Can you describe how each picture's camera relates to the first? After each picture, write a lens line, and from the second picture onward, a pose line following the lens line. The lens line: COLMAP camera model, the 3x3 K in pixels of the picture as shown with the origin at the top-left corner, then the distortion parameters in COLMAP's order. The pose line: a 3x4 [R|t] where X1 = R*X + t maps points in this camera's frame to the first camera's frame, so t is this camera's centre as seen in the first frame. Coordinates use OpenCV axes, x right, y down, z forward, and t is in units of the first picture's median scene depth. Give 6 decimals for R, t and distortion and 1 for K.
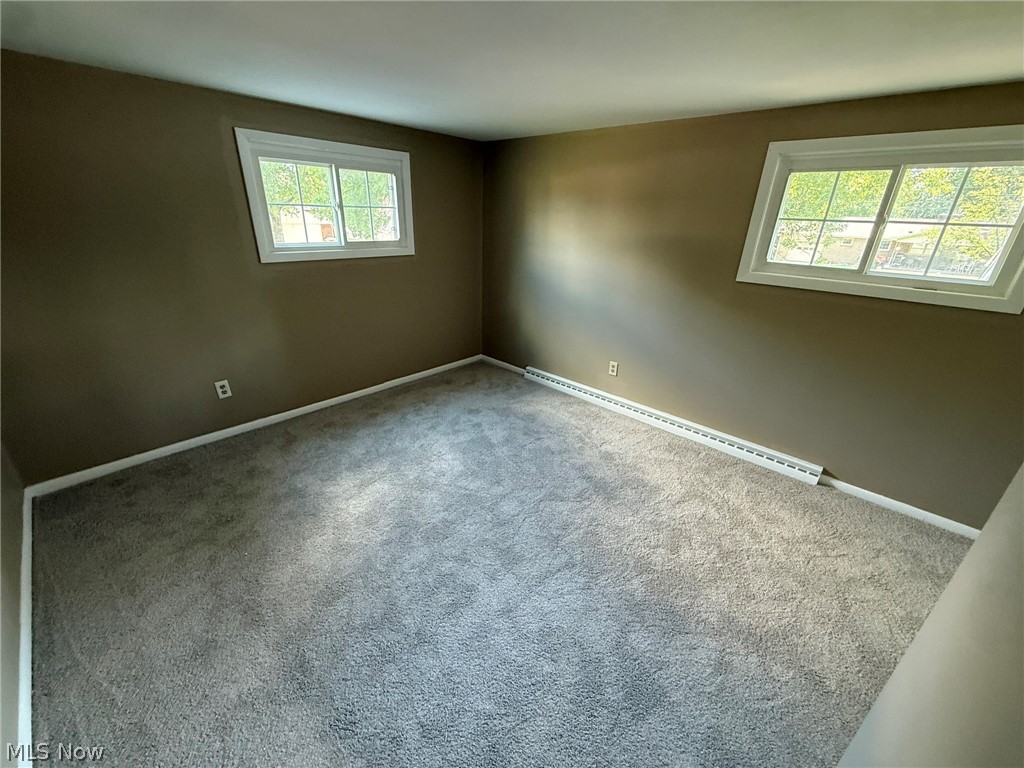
lens RADIAL K [[407.3, 0, 510.2], [0, 407.3, 384.9], [0, 0, 1]] dist [-0.001756, 0.000354]
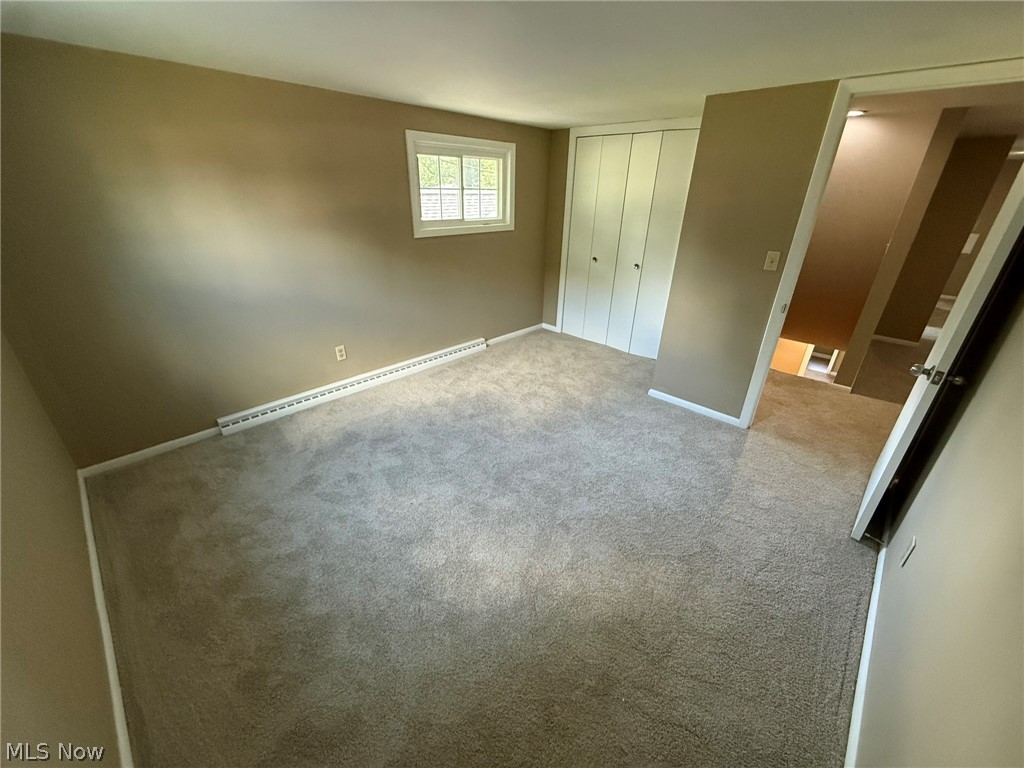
lens RADIAL K [[407.3, 0, 510.2], [0, 407.3, 384.9], [0, 0, 1]] dist [-0.001756, 0.000354]
pose [[0.012798, -0.468133, 0.883565, -0.700987], [0.369772, 0.823213, 0.430800, -0.275350], [-0.929034, 0.321205, 0.183638, 0.543315]]
